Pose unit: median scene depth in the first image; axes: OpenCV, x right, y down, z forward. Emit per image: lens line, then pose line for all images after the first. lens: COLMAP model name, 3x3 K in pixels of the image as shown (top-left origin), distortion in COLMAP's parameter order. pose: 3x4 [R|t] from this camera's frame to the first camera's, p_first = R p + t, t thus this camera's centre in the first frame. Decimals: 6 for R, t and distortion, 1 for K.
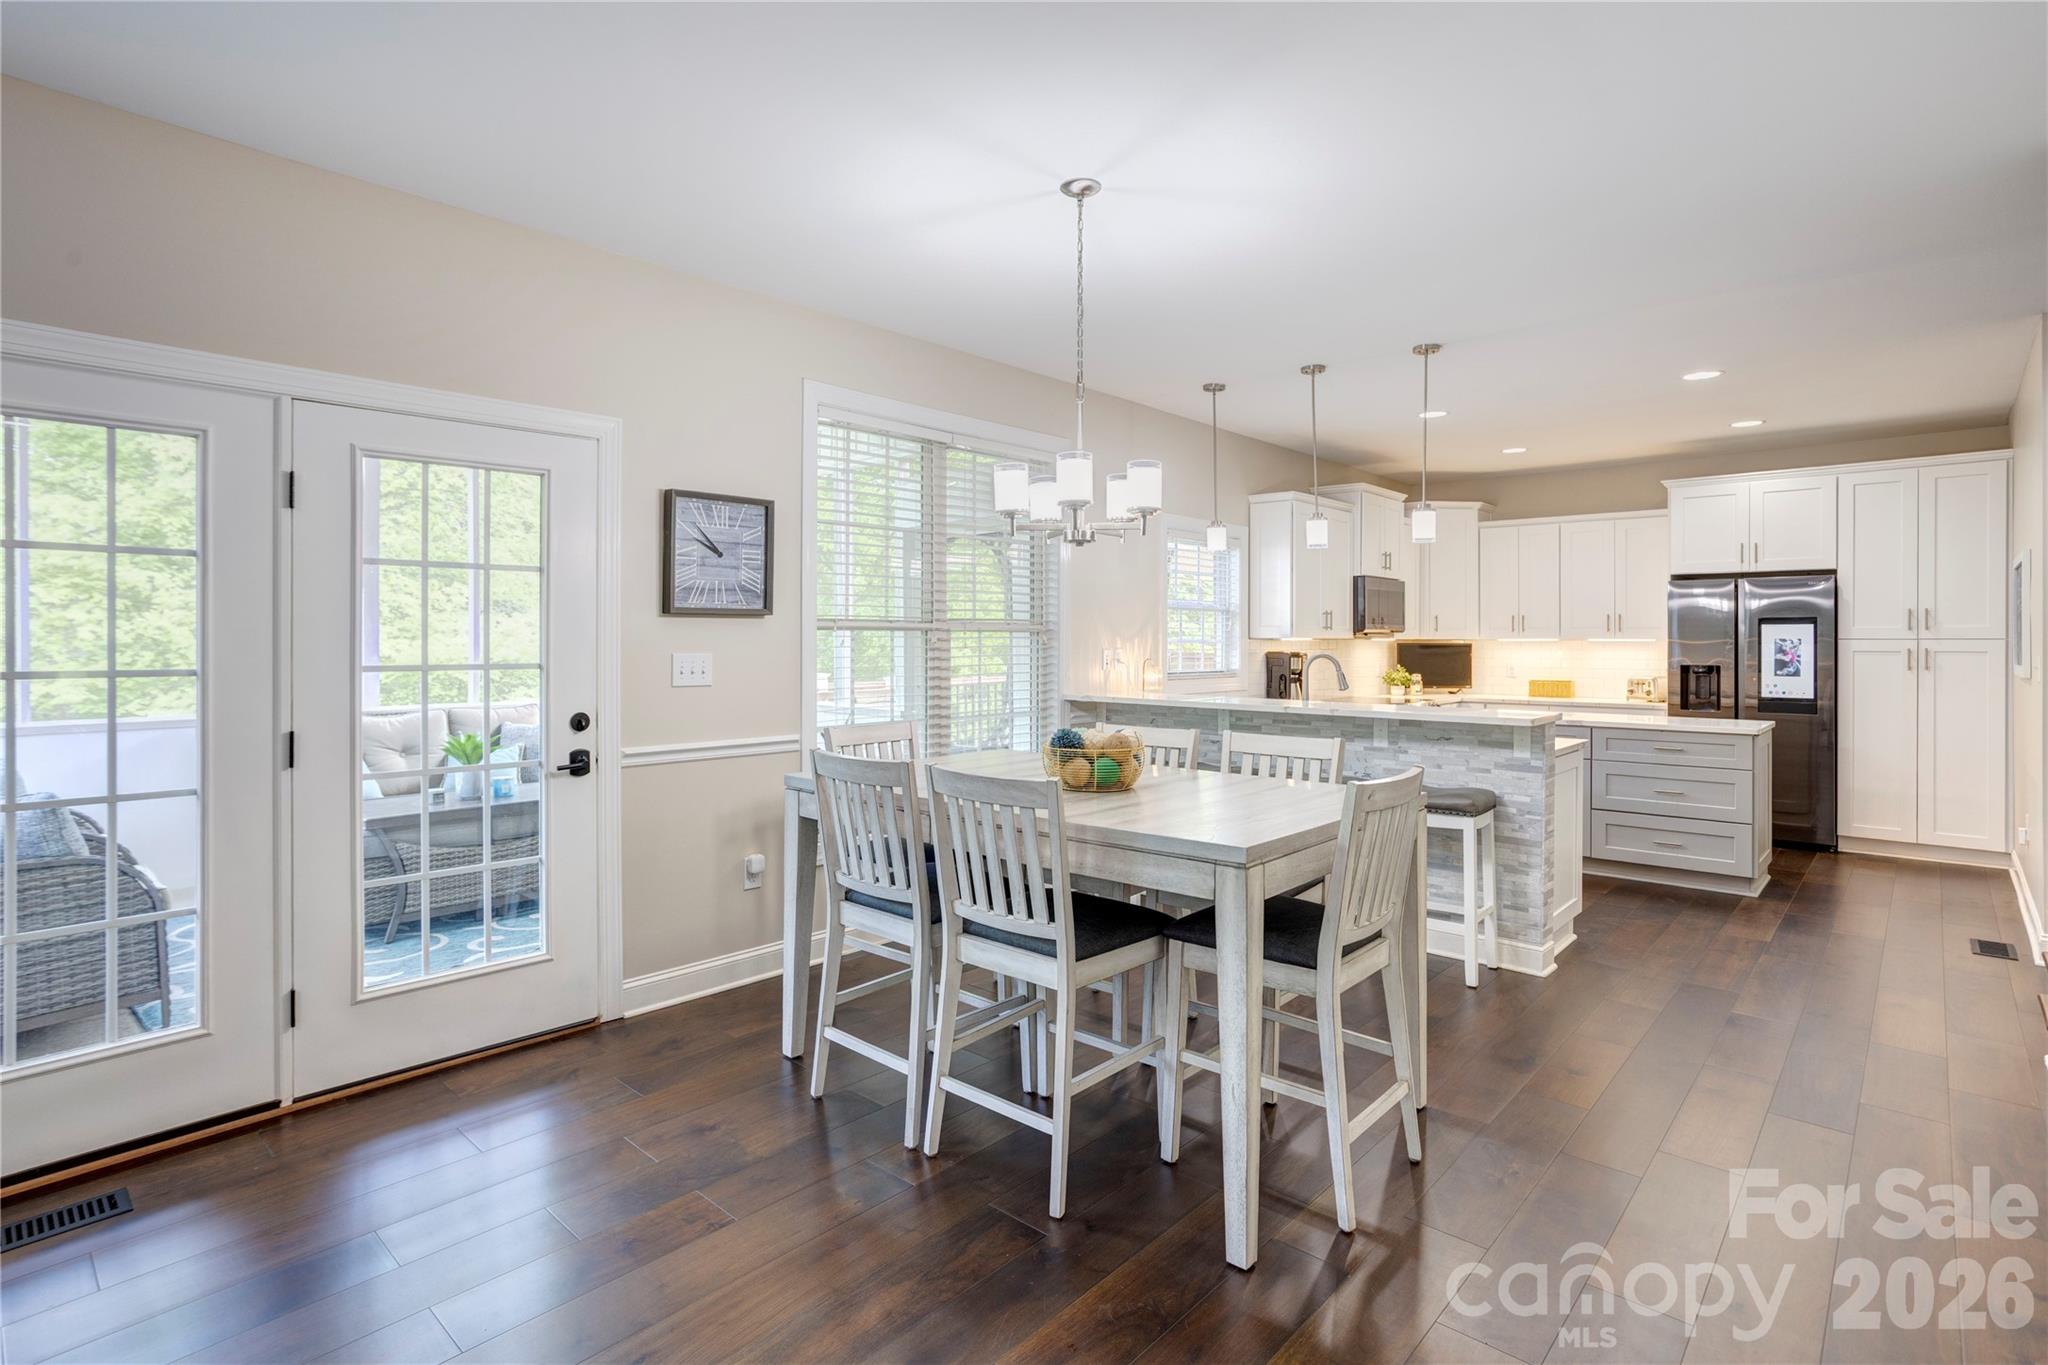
lens RADIAL K [[1046.3, 0, 1018.2], [0, 1046.3, 637.6], [0, 0, 1]] dist [-0.032182, 0.020675]
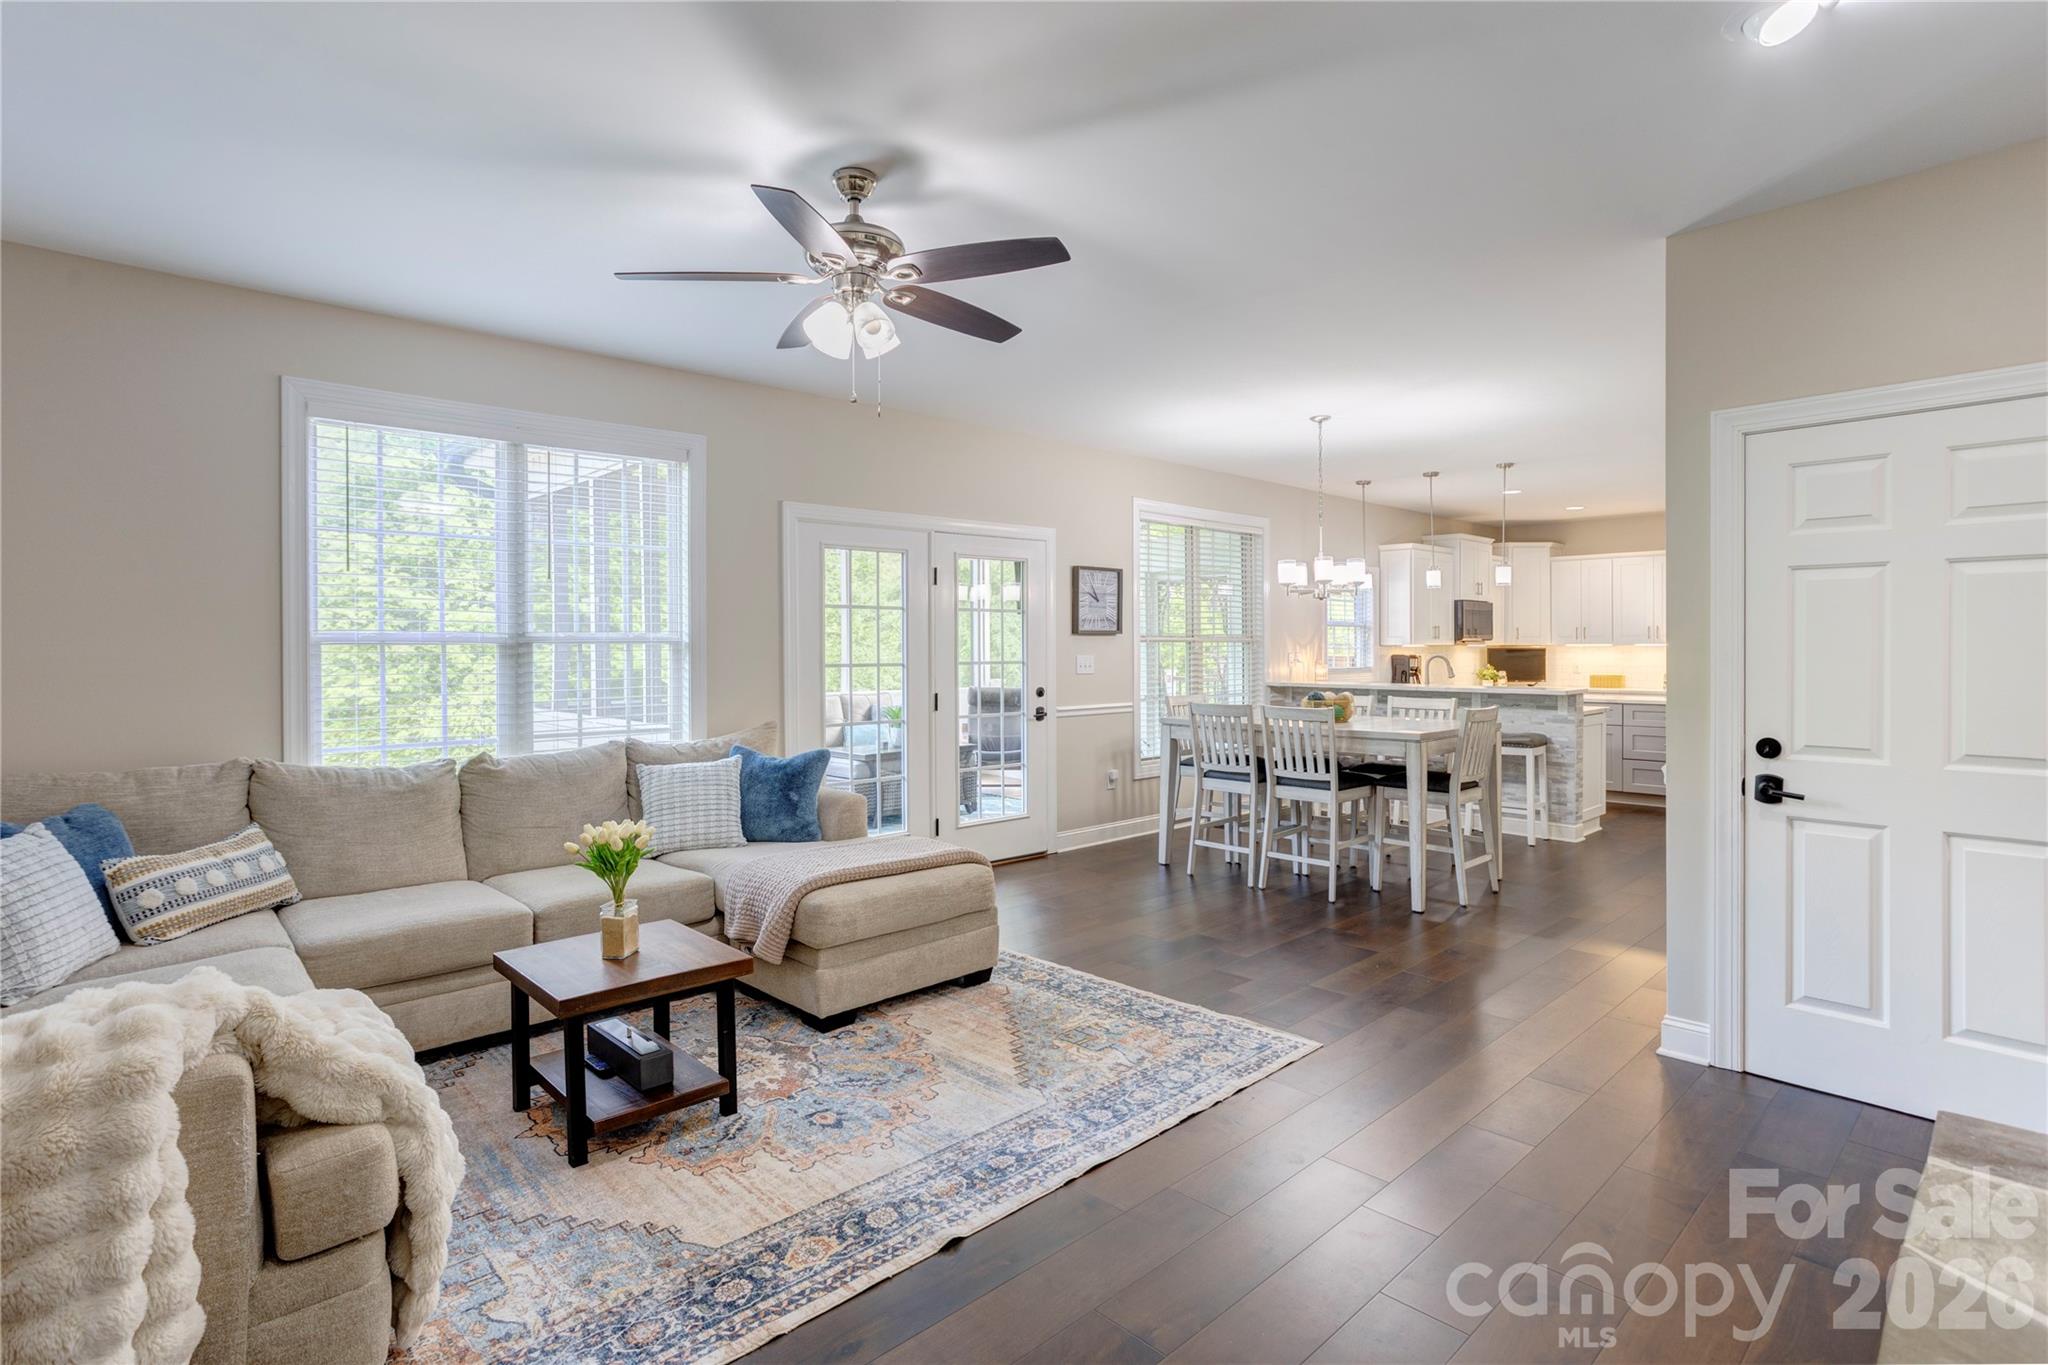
lens RADIAL K [[1028.2, 0, 996.4], [0, 1028.2, 652.1], [0, 0, 1]] dist [-0.054339, 0.035100]
pose [[0.994809, -0.004810, -0.101644, -0.270723], [0.005523, 0.999962, 0.006732, -0.003702], [0.101608, -0.007259, 0.994798, -0.751517]]
